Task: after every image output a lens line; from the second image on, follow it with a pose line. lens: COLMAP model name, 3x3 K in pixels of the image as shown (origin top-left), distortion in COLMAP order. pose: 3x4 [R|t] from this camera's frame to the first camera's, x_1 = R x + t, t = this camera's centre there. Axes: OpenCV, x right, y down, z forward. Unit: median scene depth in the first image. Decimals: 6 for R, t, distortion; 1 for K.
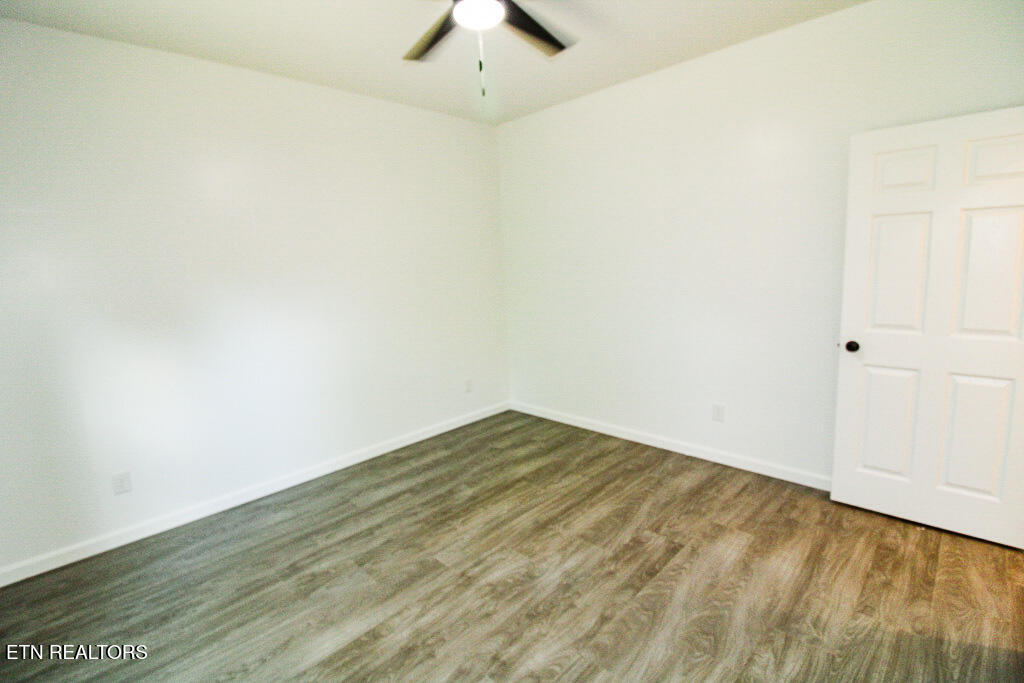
lens RADIAL K [[473.3, 0, 511.7], [0, 473.3, 327.5], [0, 0, 1]] dist [0.001955, -0.015458]
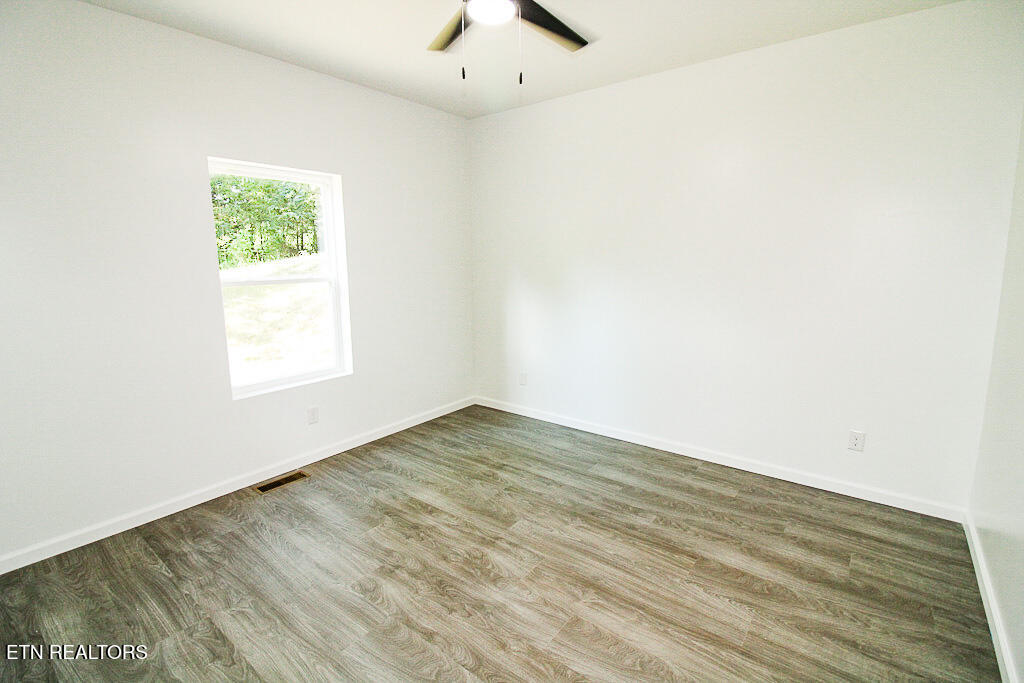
lens RADIAL K [[473.3, 0, 511.7], [0, 473.3, 327.5], [0, 0, 1]] dist [0.001955, -0.015458]
pose [[0.114723, 0.193229, -0.974423, 0.827250], [-0.131970, 0.975170, 0.177840, -0.150025], [0.984593, 0.108193, 0.137375, 0.774462]]
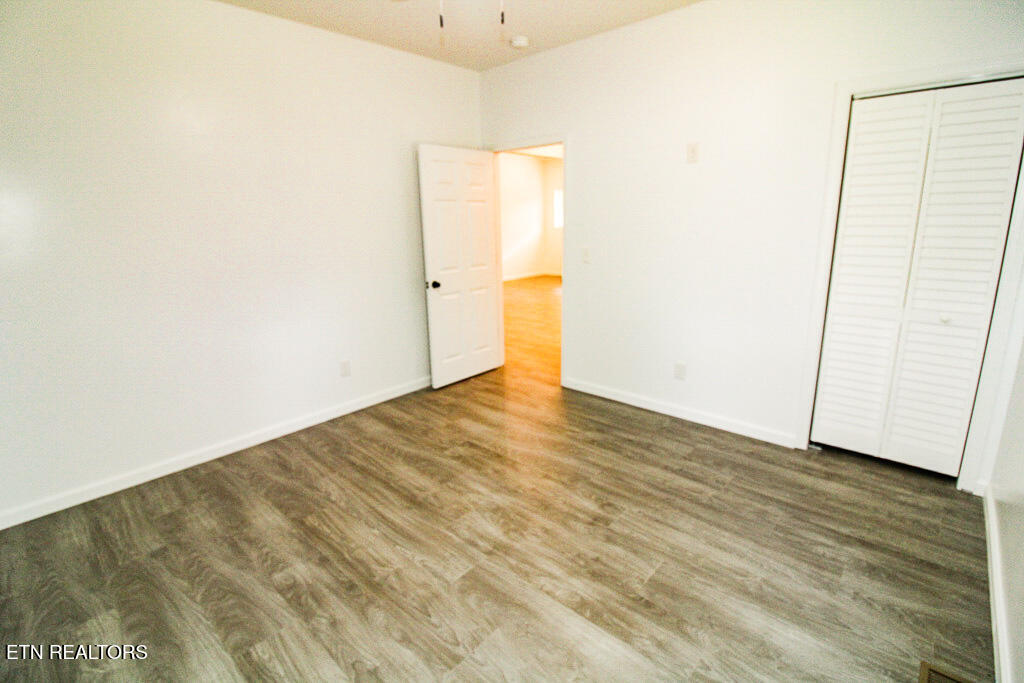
lens RADIAL K [[473.3, 0, 511.7], [0, 473.3, 327.5], [0, 0, 1]] dist [0.001955, -0.015458]
pose [[-0.037861, -0.180142, 0.982912, -0.885872], [0.161986, 0.969501, 0.183923, -0.072073], [-0.986067, 0.166181, -0.007526, 0.832363]]
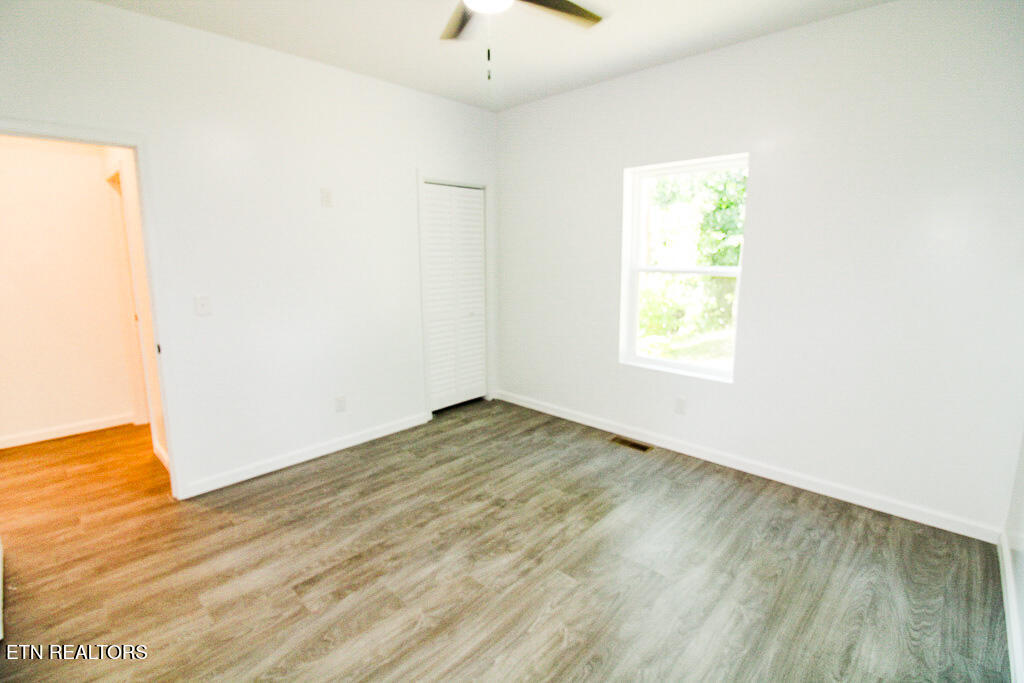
lens RADIAL K [[473.3, 0, 511.7], [0, 473.3, 327.5], [0, 0, 1]] dist [0.001955, -0.015458]
pose [[-0.998535, 0.052190, -0.014293, -0.053337], [0.045743, 0.955240, 0.292275, -0.232322], [0.028907, 0.291193, -0.956228, 1.698236]]
